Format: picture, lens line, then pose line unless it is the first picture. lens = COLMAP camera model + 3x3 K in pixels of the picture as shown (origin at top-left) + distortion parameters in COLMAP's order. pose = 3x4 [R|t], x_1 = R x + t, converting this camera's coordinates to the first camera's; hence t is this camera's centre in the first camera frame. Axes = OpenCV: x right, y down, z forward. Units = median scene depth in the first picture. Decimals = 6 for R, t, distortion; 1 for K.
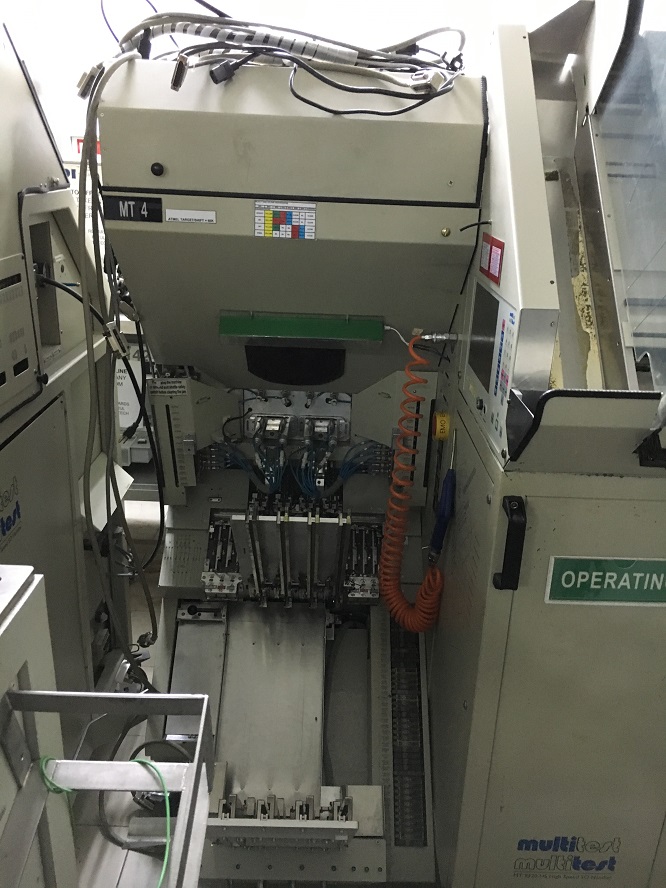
lens RADIAL K [[763.7, 0, 329.8], [0, 763.7, 442.2], [0, 0, 1]] dist [0.066816, -0.094744]
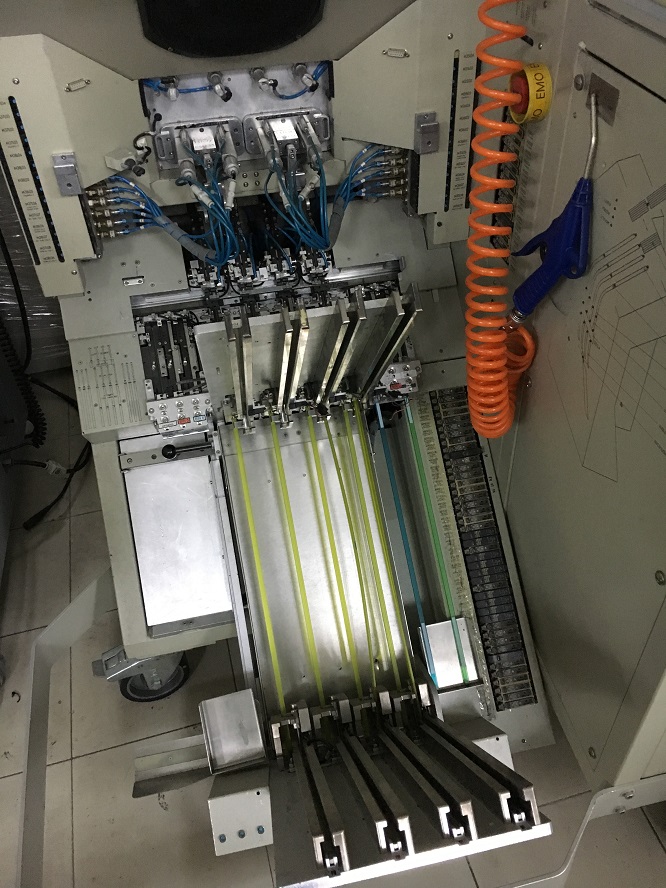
lens RADIAL K [[763.7, 0, 347.2], [0, 763.7, 448.0], [0, 0, 1]] dist [0.066816, -0.094744]
pose [[0.975246, -0.193263, 0.107443, -0.091244], [0.139446, 0.914636, 0.379468, -0.018261], [-0.171608, -0.355092, 0.918945, 0.425766]]
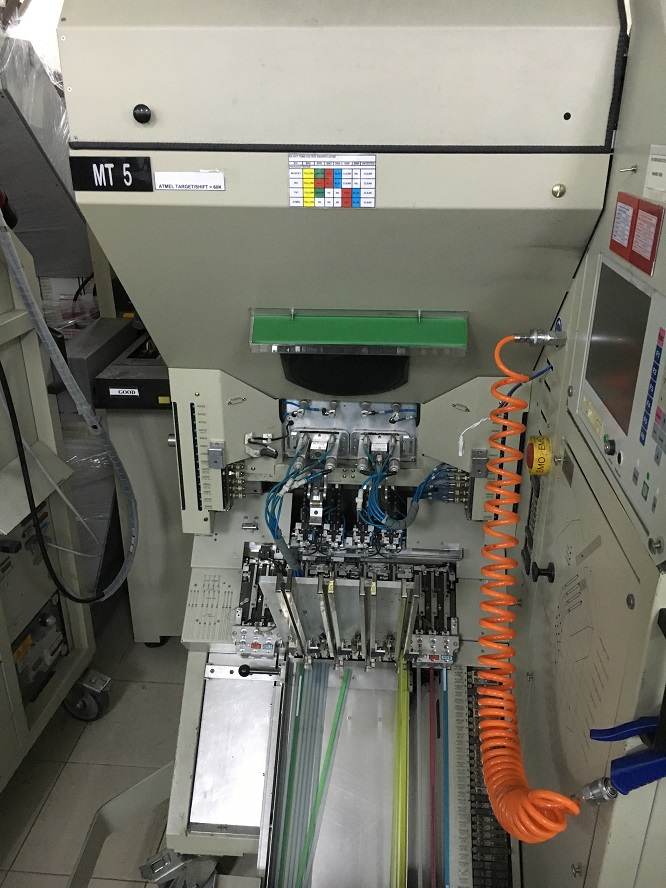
lens RADIAL K [[763.7, 0, 319.8], [0, 763.7, 445.4], [0, 0, 1]] dist [0.066816, -0.094744]
pose [[0.995275, -0.002055, -0.097071, 0.005286], [0.007036, 0.998674, 0.050997, -0.071751], [0.096838, -0.051439, 0.993970, 0.244543]]
